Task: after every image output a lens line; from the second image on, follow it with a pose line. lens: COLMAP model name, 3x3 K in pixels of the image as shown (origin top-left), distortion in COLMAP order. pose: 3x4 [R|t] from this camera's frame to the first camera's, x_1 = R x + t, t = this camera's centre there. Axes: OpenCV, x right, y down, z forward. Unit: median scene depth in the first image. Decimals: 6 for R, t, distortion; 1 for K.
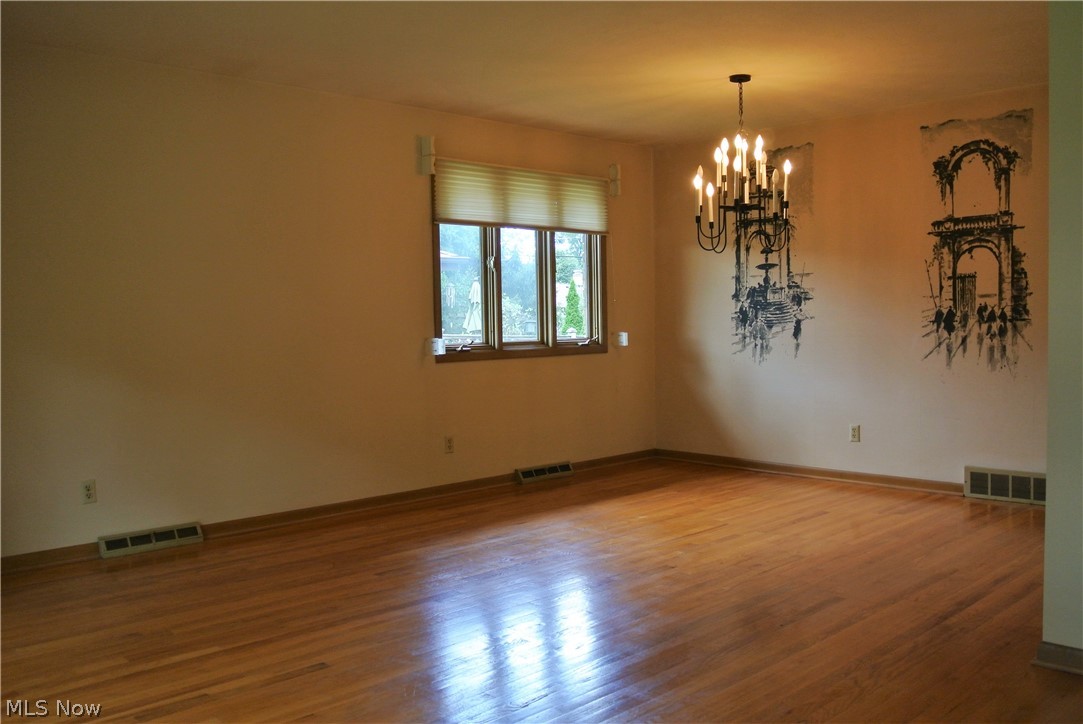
lens RADIAL K [[954.1, 0, 541.5], [0, 954.1, 362.0], [0, 0, 1]] dist [-0.069945, -0.000886]
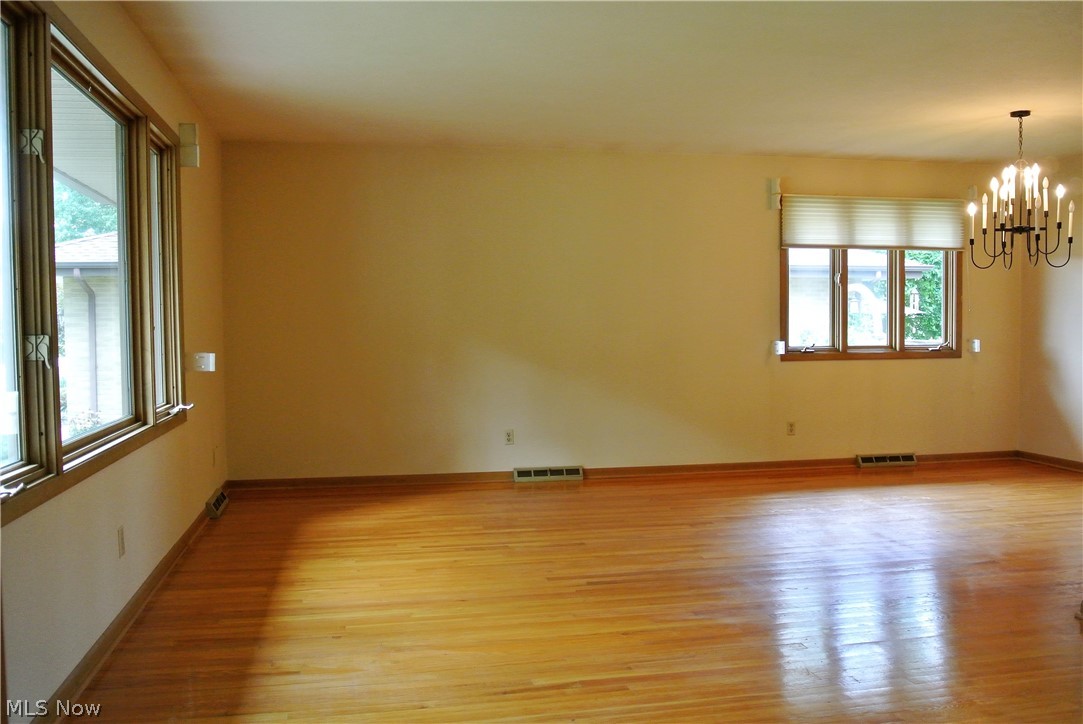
lens RADIAL K [[954.1, 0, 541.5], [0, 954.1, 362.0], [0, 0, 1]] dist [-0.069945, -0.000886]
pose [[0.836772, 0.030292, -0.546712, 0.289126], [-0.031839, 0.999471, 0.006647, 0.003519], [0.546624, 0.011845, 0.837294, -0.190745]]
